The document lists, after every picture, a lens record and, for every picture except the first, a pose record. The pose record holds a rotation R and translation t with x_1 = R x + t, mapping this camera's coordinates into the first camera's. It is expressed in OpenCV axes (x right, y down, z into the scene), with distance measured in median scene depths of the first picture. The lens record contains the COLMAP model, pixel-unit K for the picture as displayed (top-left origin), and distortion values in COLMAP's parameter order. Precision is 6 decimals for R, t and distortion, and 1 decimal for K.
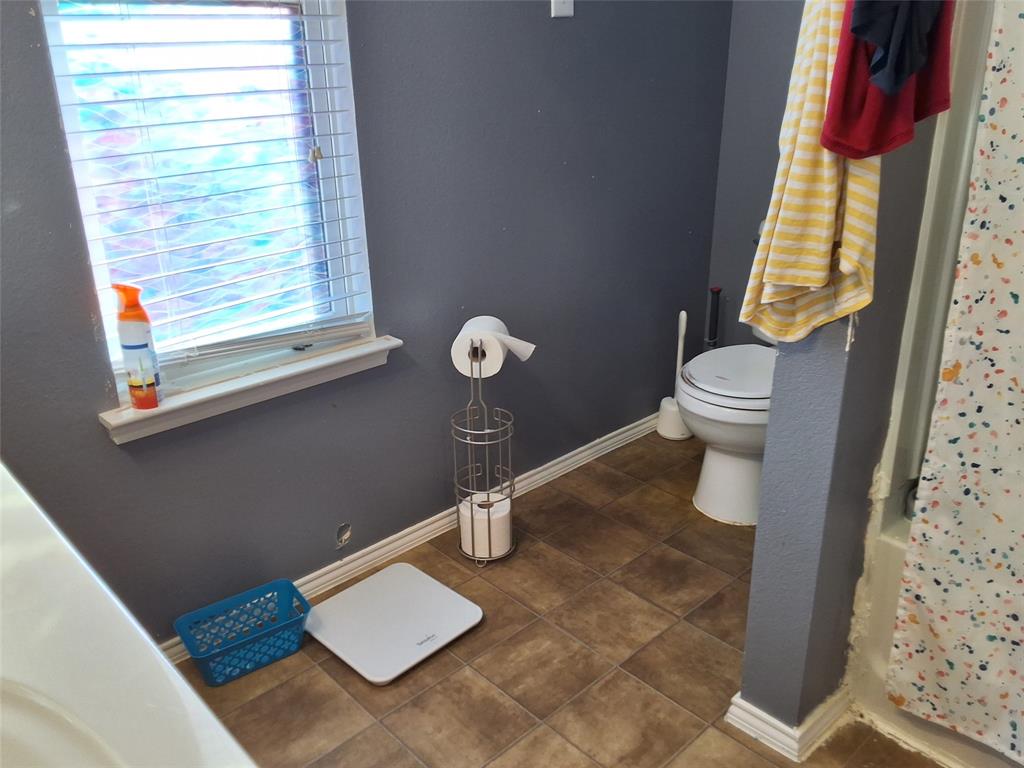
lens RADIAL K [[837.7, 0, 516.7], [0, 837.7, 382.6], [0, 0, 1]] dist [0.038334, -0.033005]
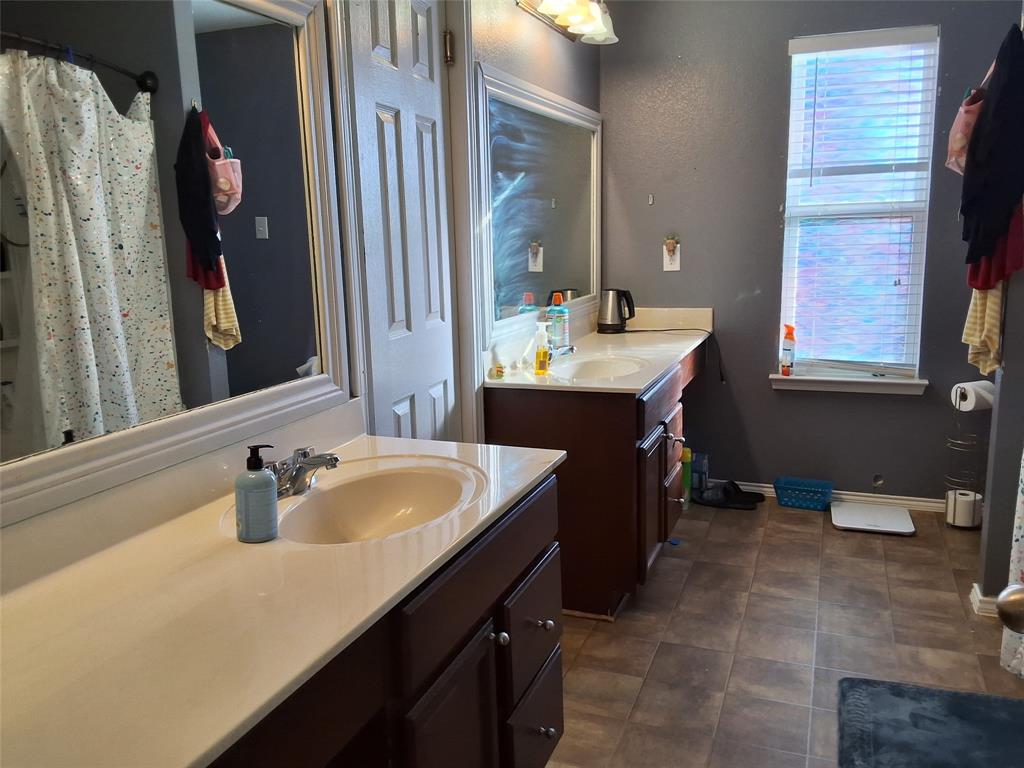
lens RADIAL K [[837.7, 0, 512.5], [0, 837.7, 388.3], [0, 0, 1]] dist [0.038334, -0.033005]
pose [[0.429103, 0.170541, -0.887010, 1.323815], [-0.307552, 0.950922, 0.034047, 0.213388], [0.849284, 0.258192, 0.460493, -0.751736]]
